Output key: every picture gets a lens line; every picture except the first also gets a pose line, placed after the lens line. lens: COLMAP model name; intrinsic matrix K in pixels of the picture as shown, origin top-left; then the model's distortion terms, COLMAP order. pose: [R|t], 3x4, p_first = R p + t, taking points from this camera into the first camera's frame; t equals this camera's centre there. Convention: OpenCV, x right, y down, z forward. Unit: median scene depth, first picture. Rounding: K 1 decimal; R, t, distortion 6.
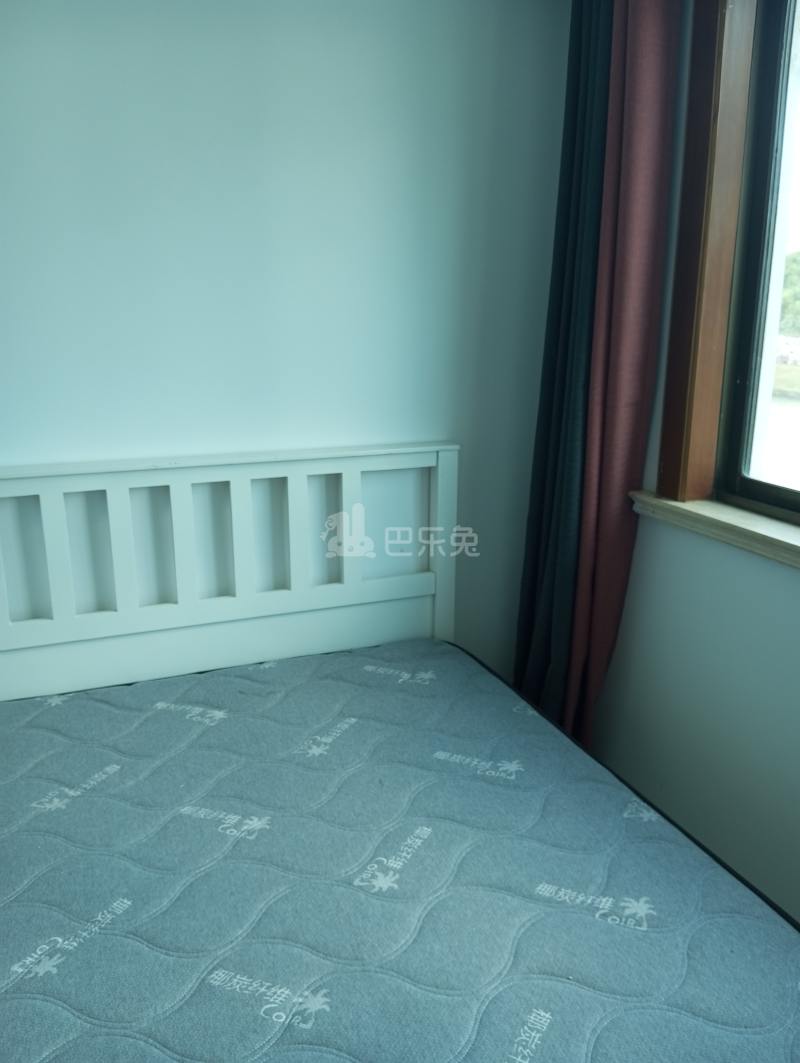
lens RADIAL K [[871.5, 0, 366.1], [0, 871.5, 508.3], [0, 0, 1]] dist [0.036715, -0.114147]
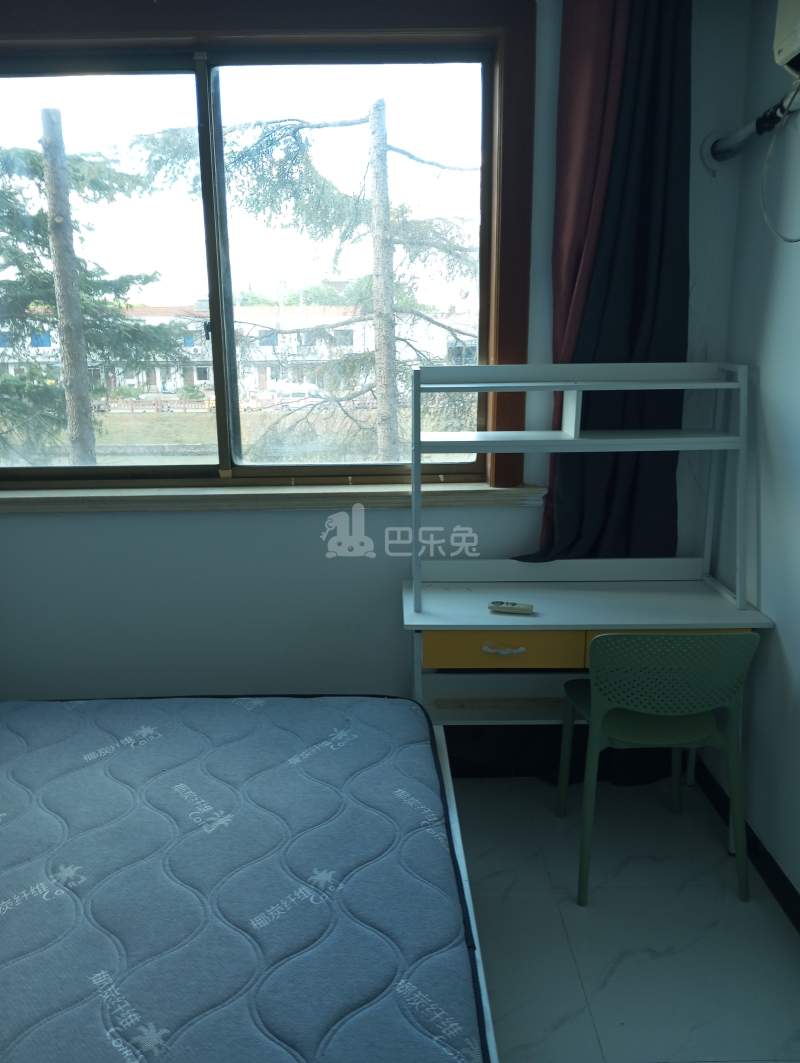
lens RADIAL K [[871.5, 0, 399.9], [0, 871.5, 529.5], [0, 0, 1]] dist [0.036715, -0.114147]
pose [[0.310788, -0.213477, 0.926196, -0.673566], [0.234772, 0.961499, 0.142836, 0.010677], [-0.921028, 0.173053, 0.348941, 0.011788]]
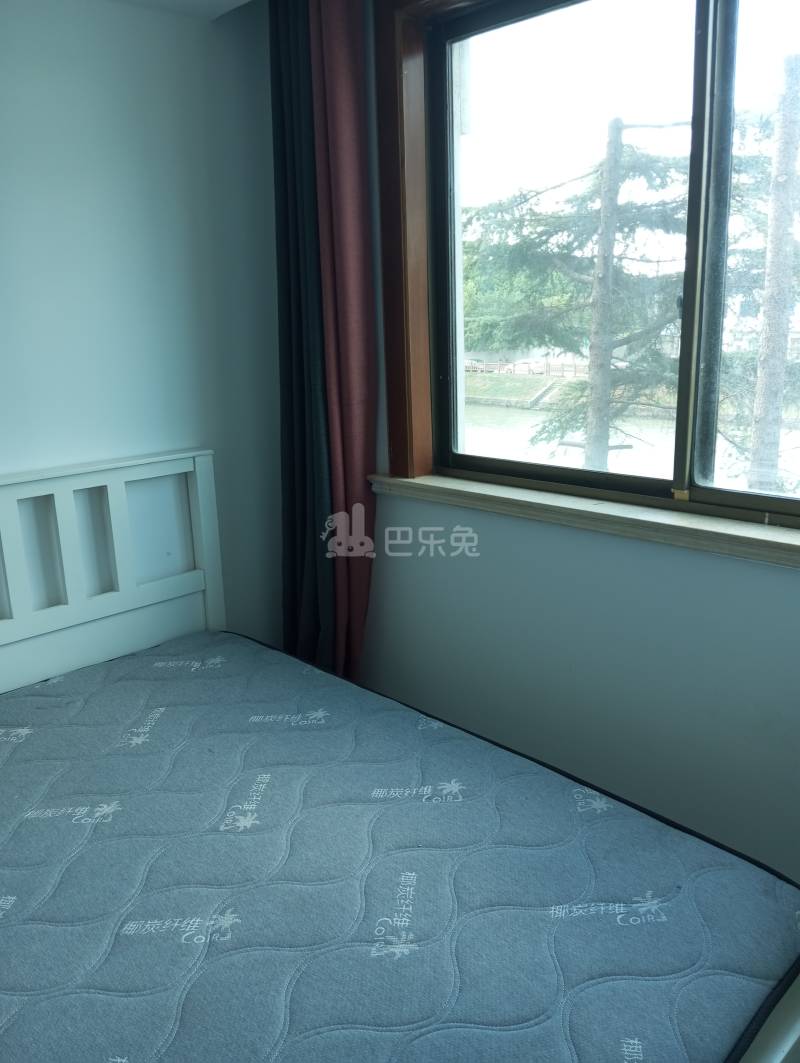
lens RADIAL K [[871.5, 0, 383.6], [0, 871.5, 503.8], [0, 0, 1]] dist [0.036715, -0.114147]
pose [[0.917096, -0.107374, 0.383935, -0.172955], [0.117189, 0.993107, -0.002188, 0.030873], [-0.381054, 0.046999, 0.923357, -0.120939]]
